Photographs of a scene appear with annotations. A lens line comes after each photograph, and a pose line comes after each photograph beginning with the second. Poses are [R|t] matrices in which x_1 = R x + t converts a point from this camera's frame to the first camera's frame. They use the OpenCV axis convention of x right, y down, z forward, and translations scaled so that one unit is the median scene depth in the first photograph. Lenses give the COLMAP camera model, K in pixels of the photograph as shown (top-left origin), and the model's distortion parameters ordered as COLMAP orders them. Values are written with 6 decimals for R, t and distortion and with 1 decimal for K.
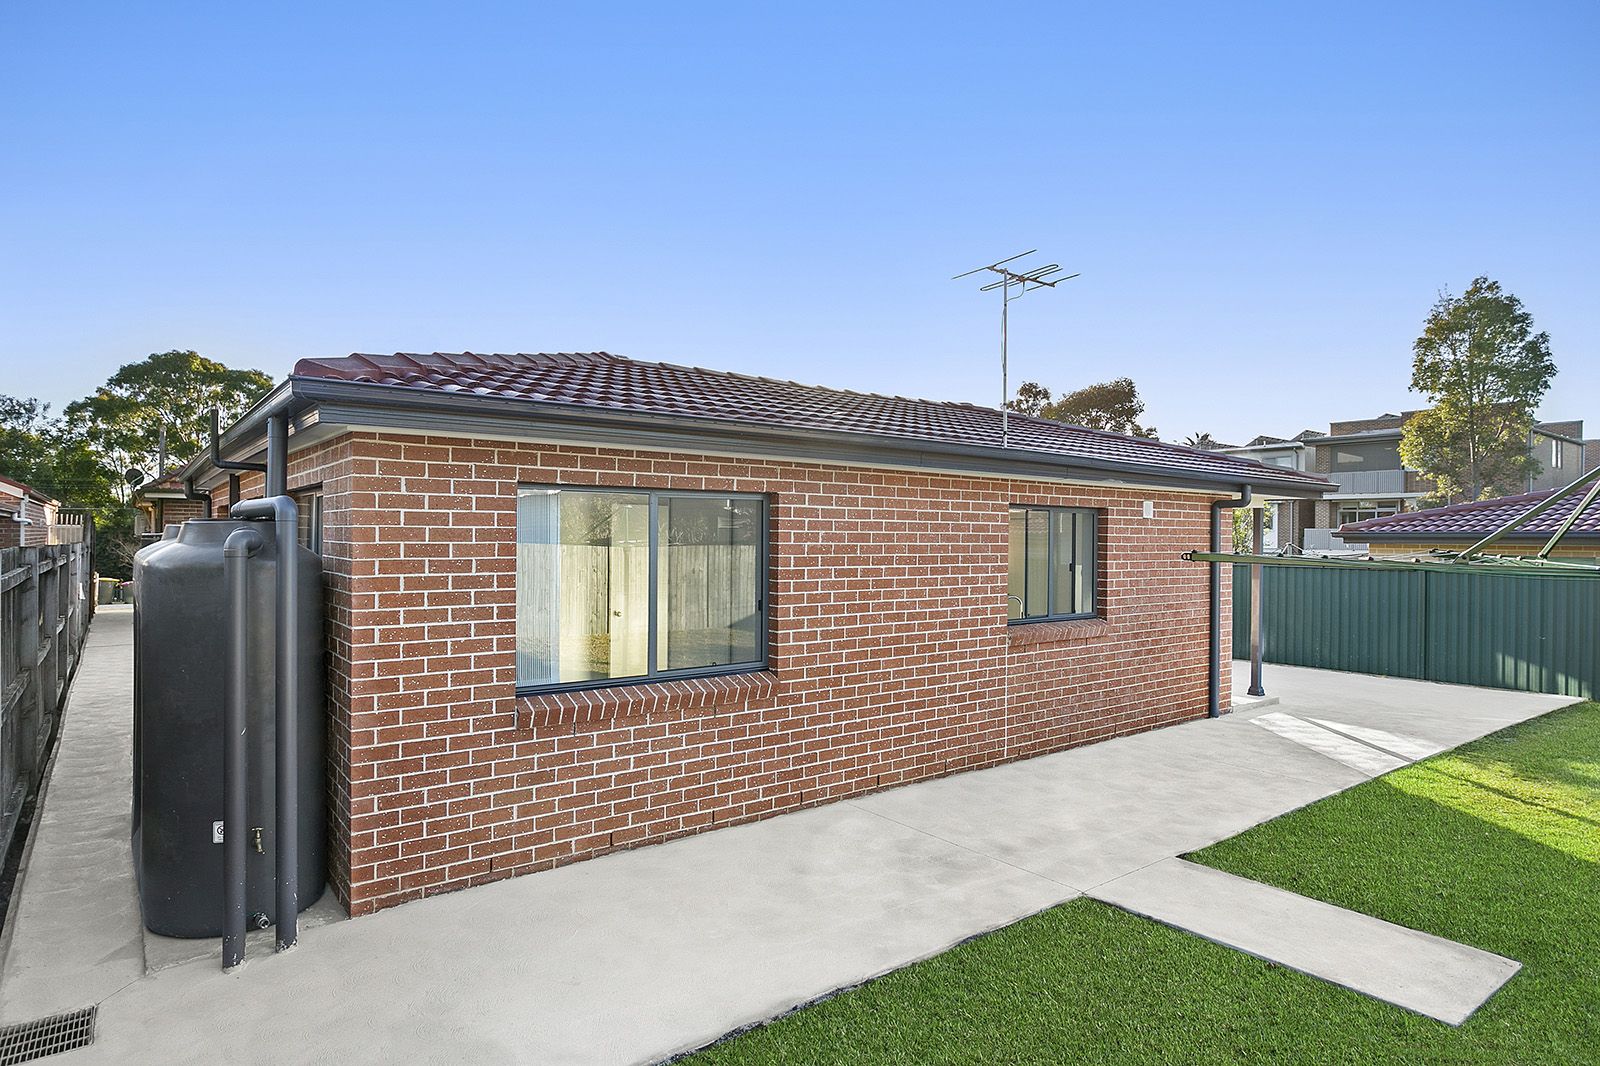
lens RADIAL K [[903.8, 0, 802.1], [0, 903.8, 531.3], [0, 0, 1]] dist [-0.024212, 0.000687]
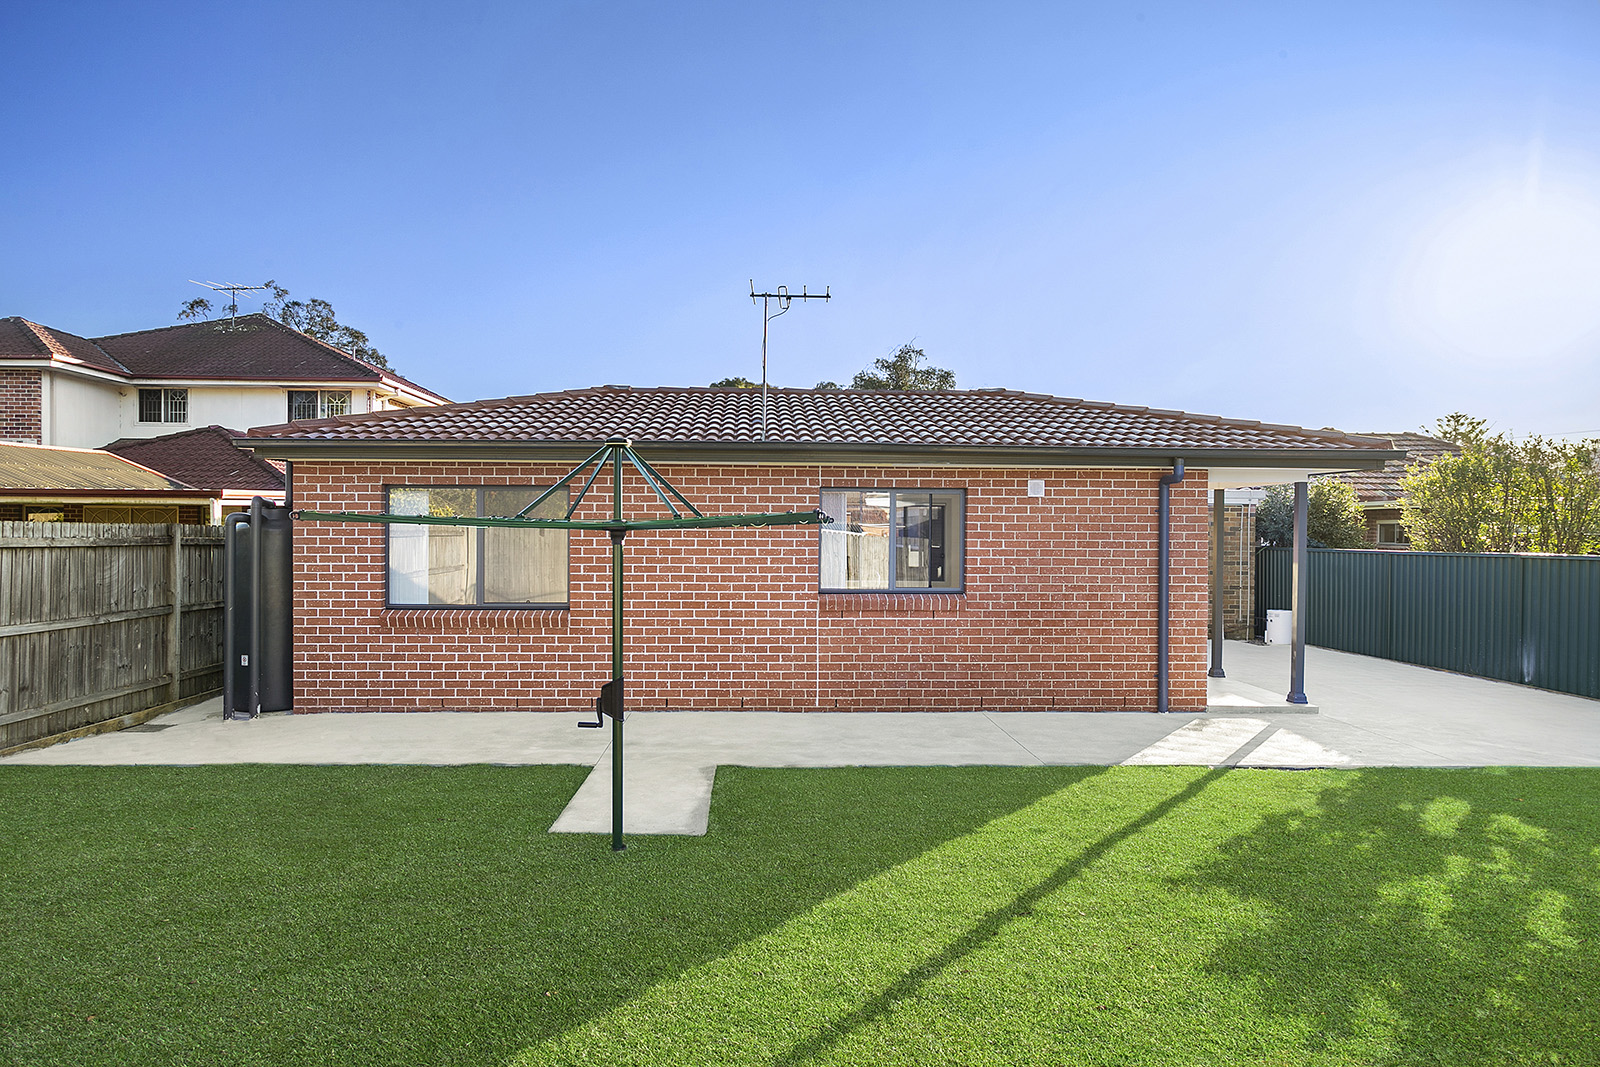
lens RADIAL K [[957.2, 0, 797.5], [0, 957.2, 538.7], [0, 0, 1]] dist [-0.028402, 0.001299]
pose [[0.810662, -0.006647, -0.585476, 1.045061], [0.005026, 0.999978, -0.004393, 0.046006], [0.585492, 0.000618, 0.810678, -0.012937]]
